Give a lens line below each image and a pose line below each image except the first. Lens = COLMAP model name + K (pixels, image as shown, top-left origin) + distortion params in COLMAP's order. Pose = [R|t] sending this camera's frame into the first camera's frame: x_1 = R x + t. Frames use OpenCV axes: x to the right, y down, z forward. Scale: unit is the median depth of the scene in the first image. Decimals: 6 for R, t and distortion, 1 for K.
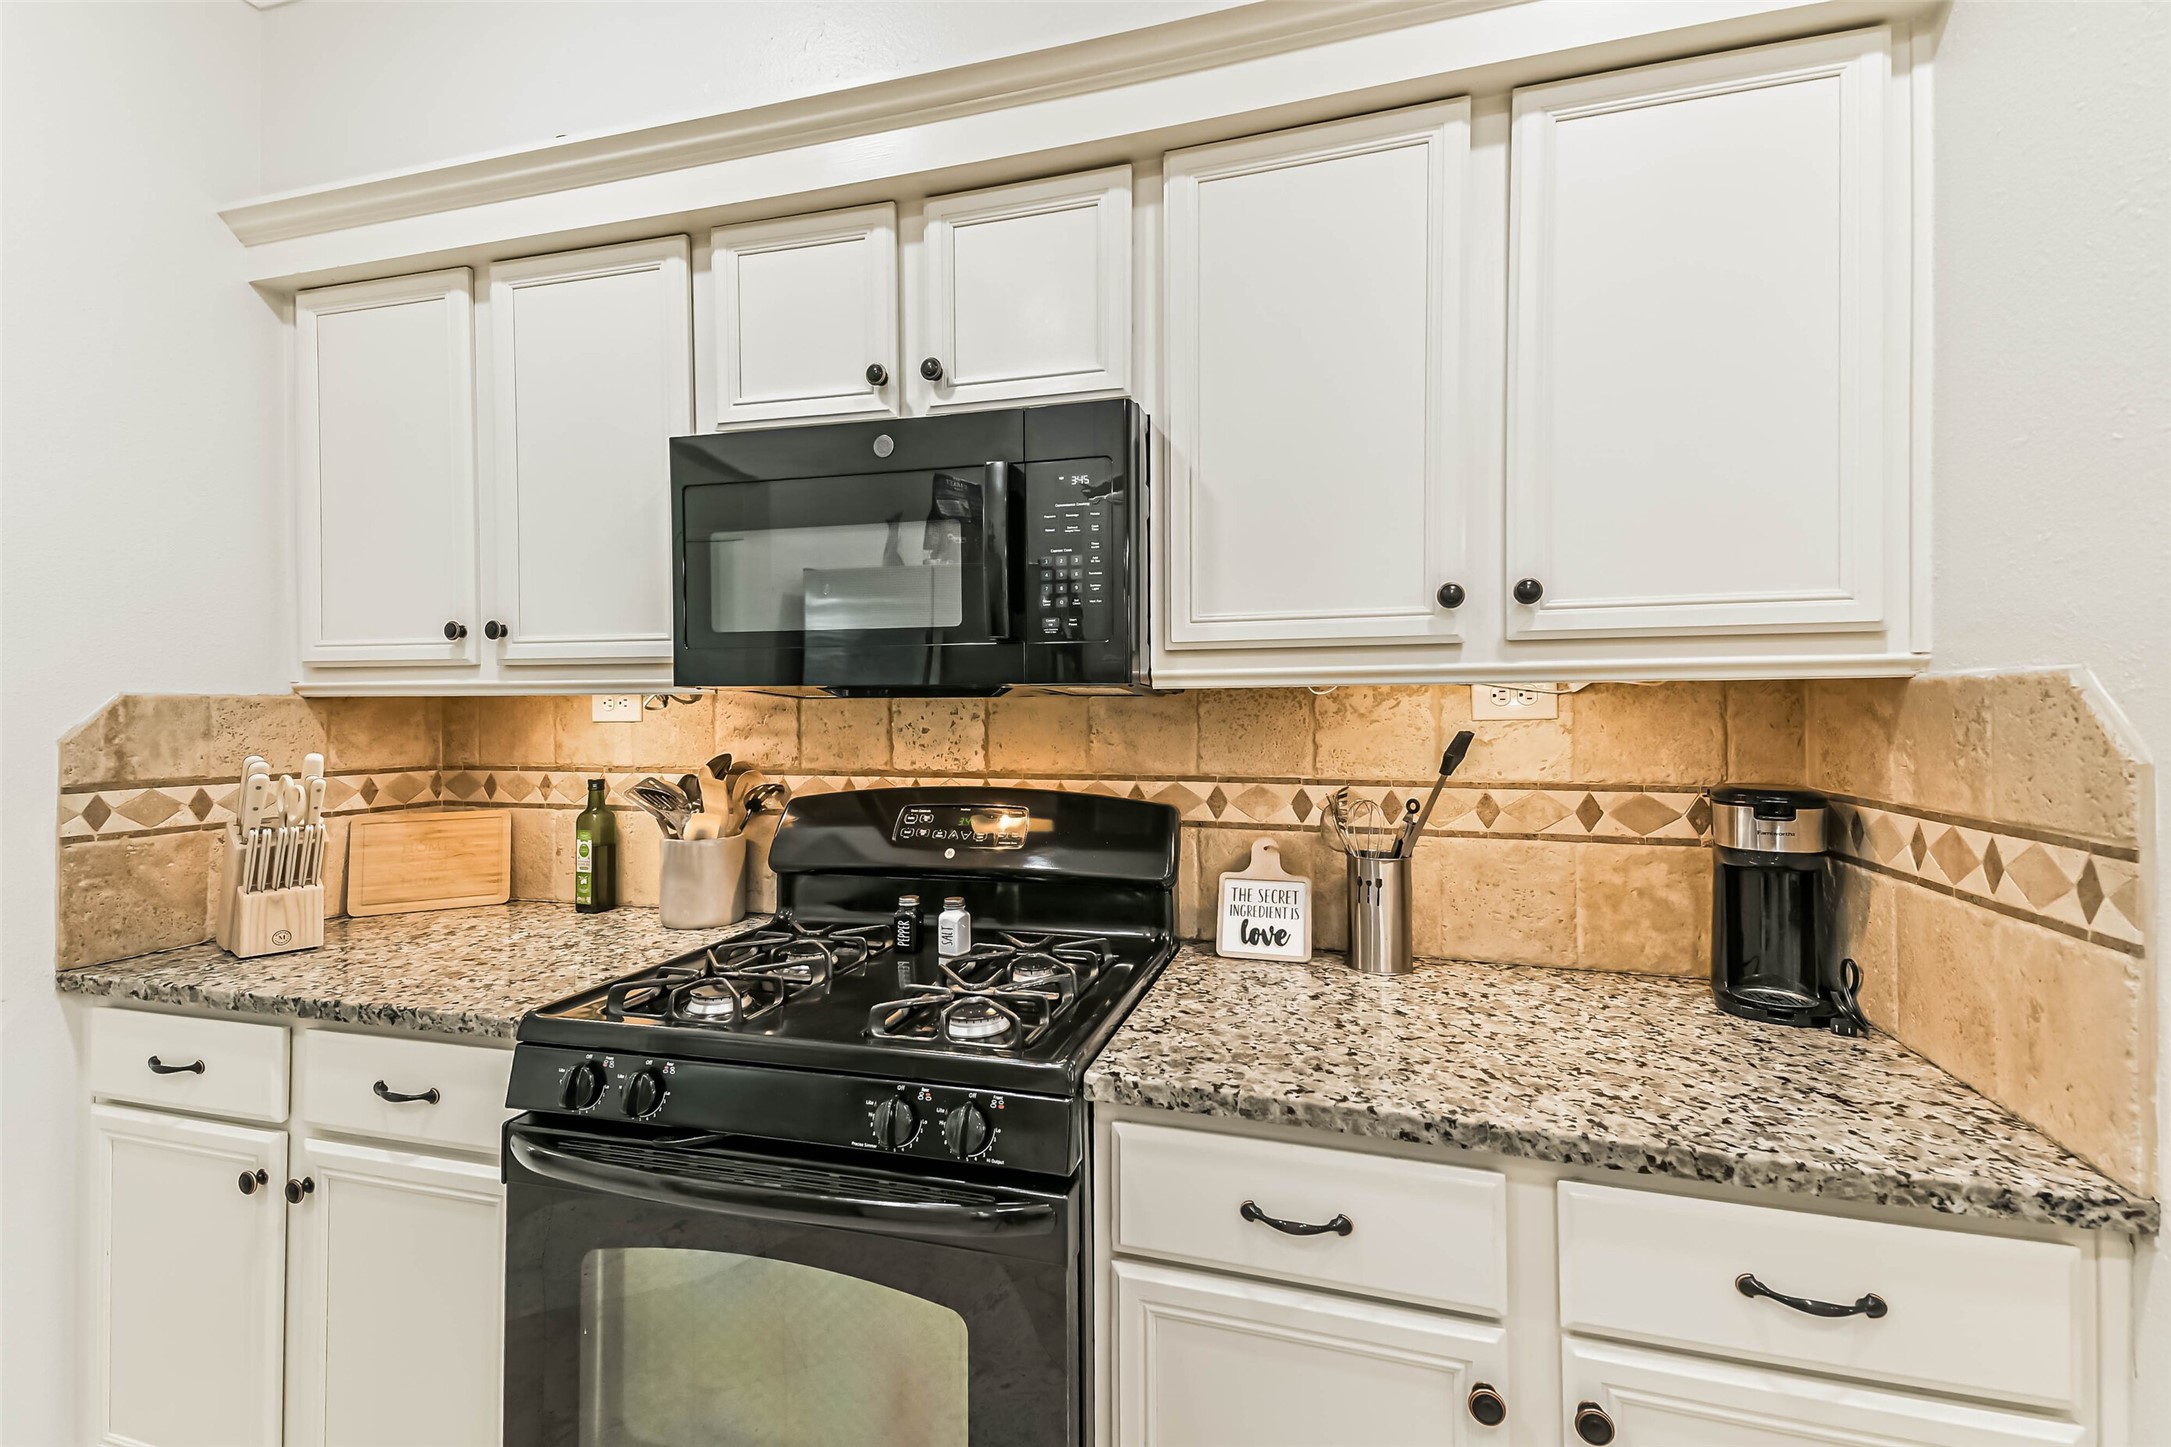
lens RADIAL K [[931.2, 0, 1094.5], [0, 931.2, 719.3], [0, 0, 1]] dist [0.075145, -0.044256]
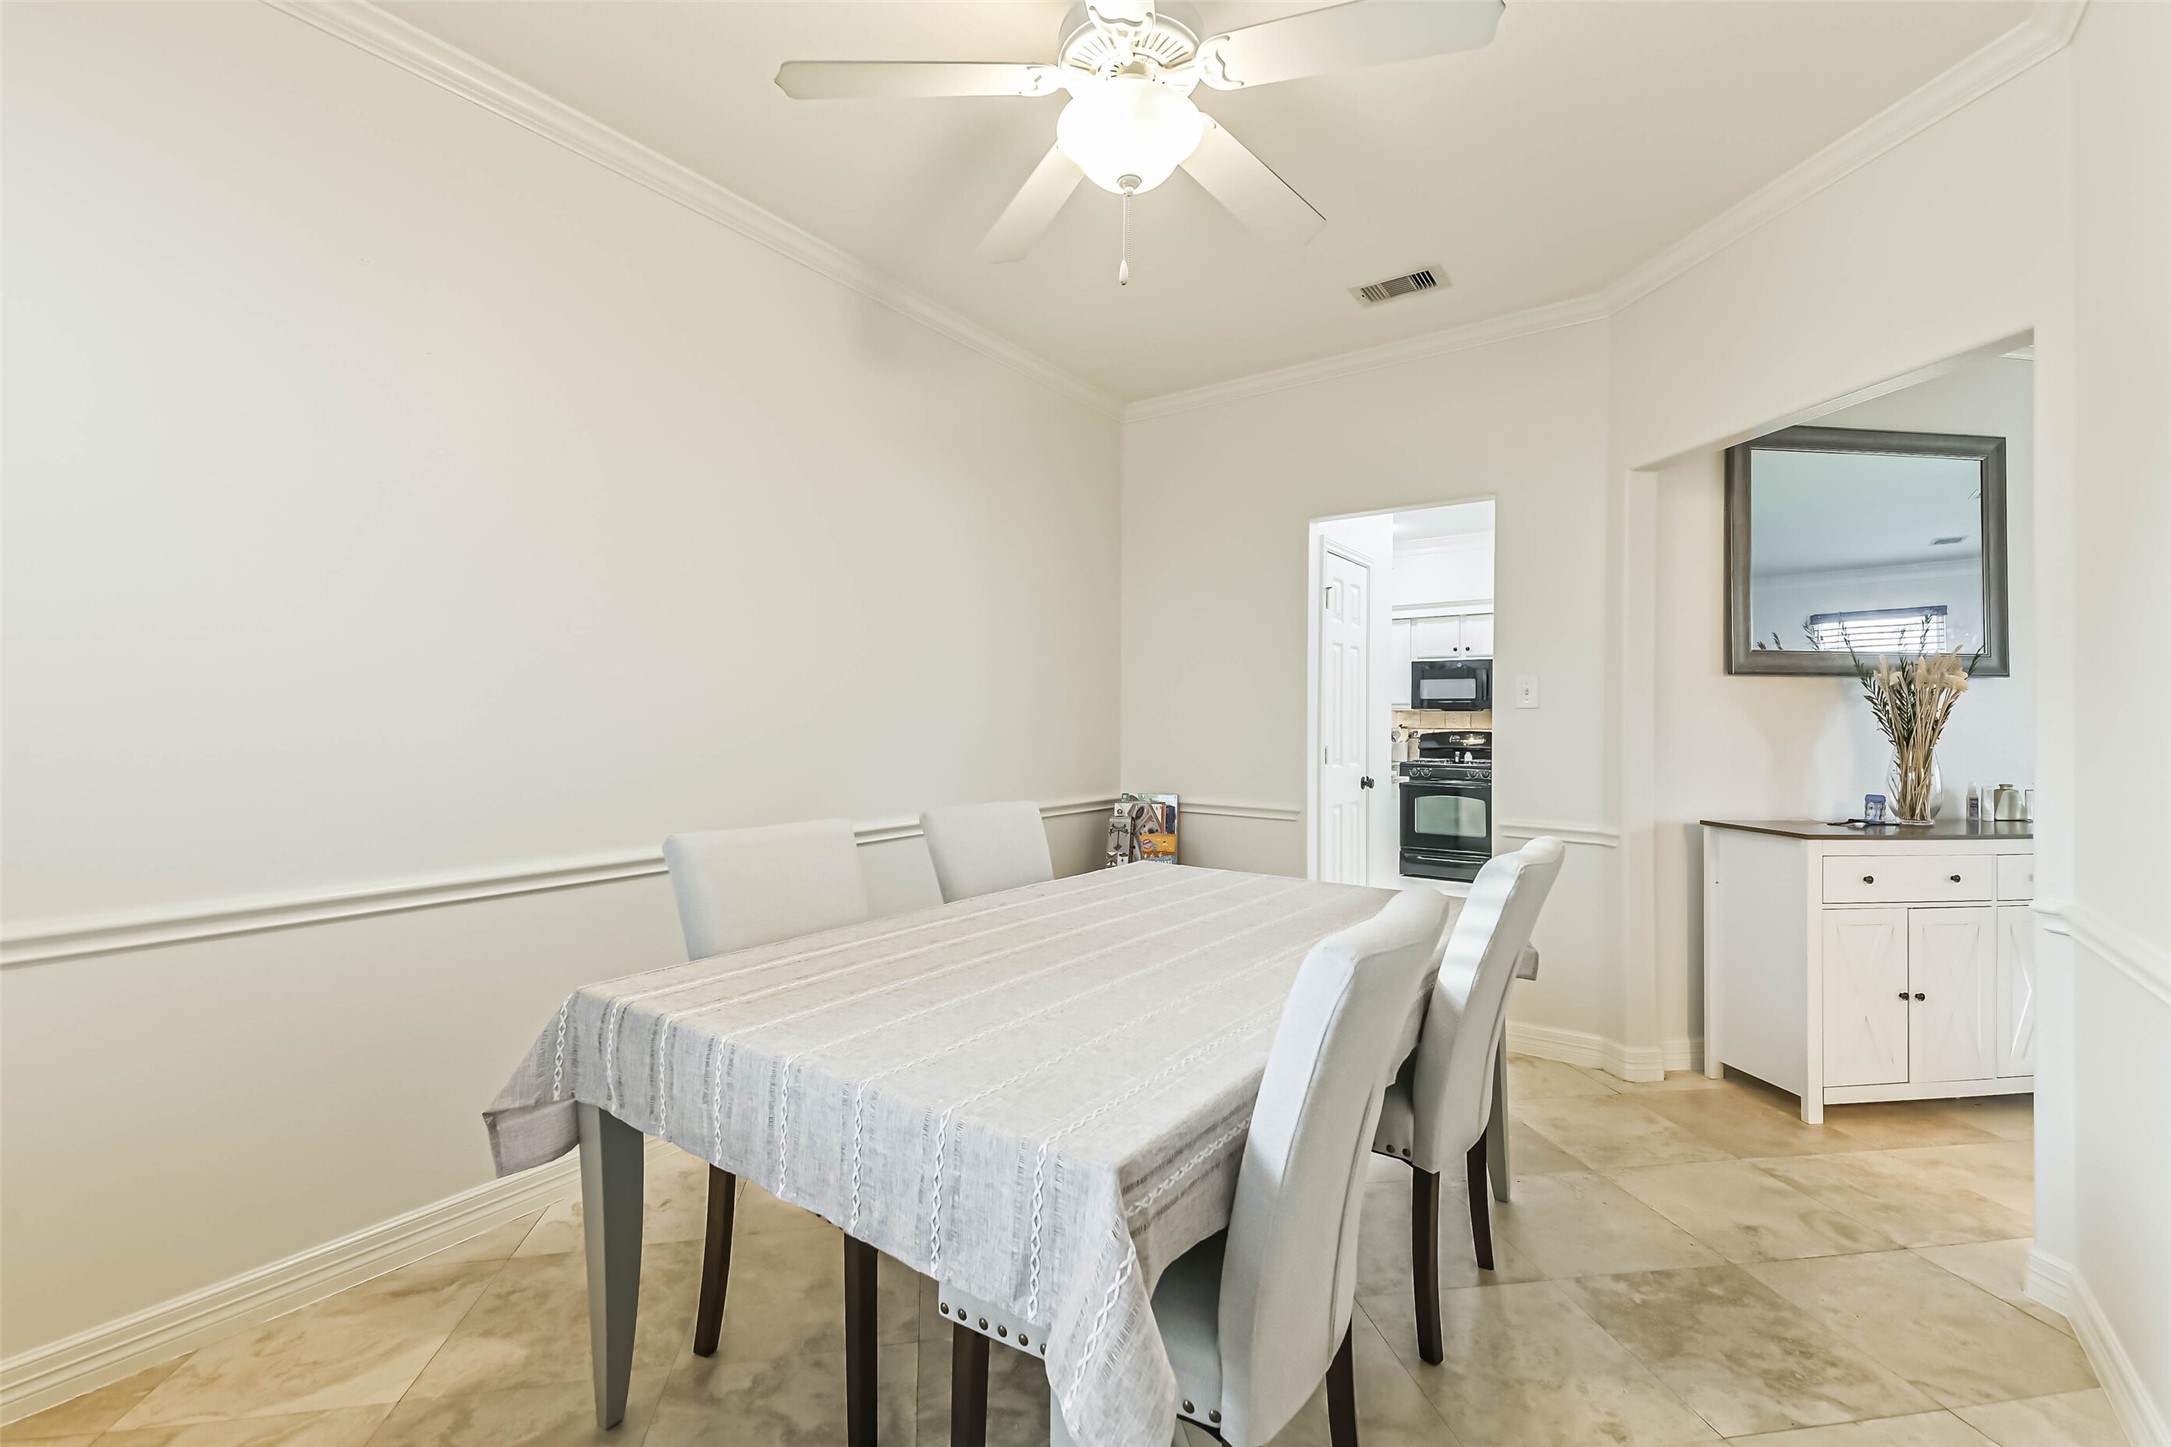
lens RADIAL K [[929.3, 0, 1085.7], [0, 929.3, 710.9], [0, 0, 1]] dist [0.071518, -0.039922]
pose [[0.947028, 0.008174, -0.321047, -0.509775], [-0.012360, 0.999863, -0.011002, 0.055532], [0.320913, 0.014387, 0.946999, -4.667893]]
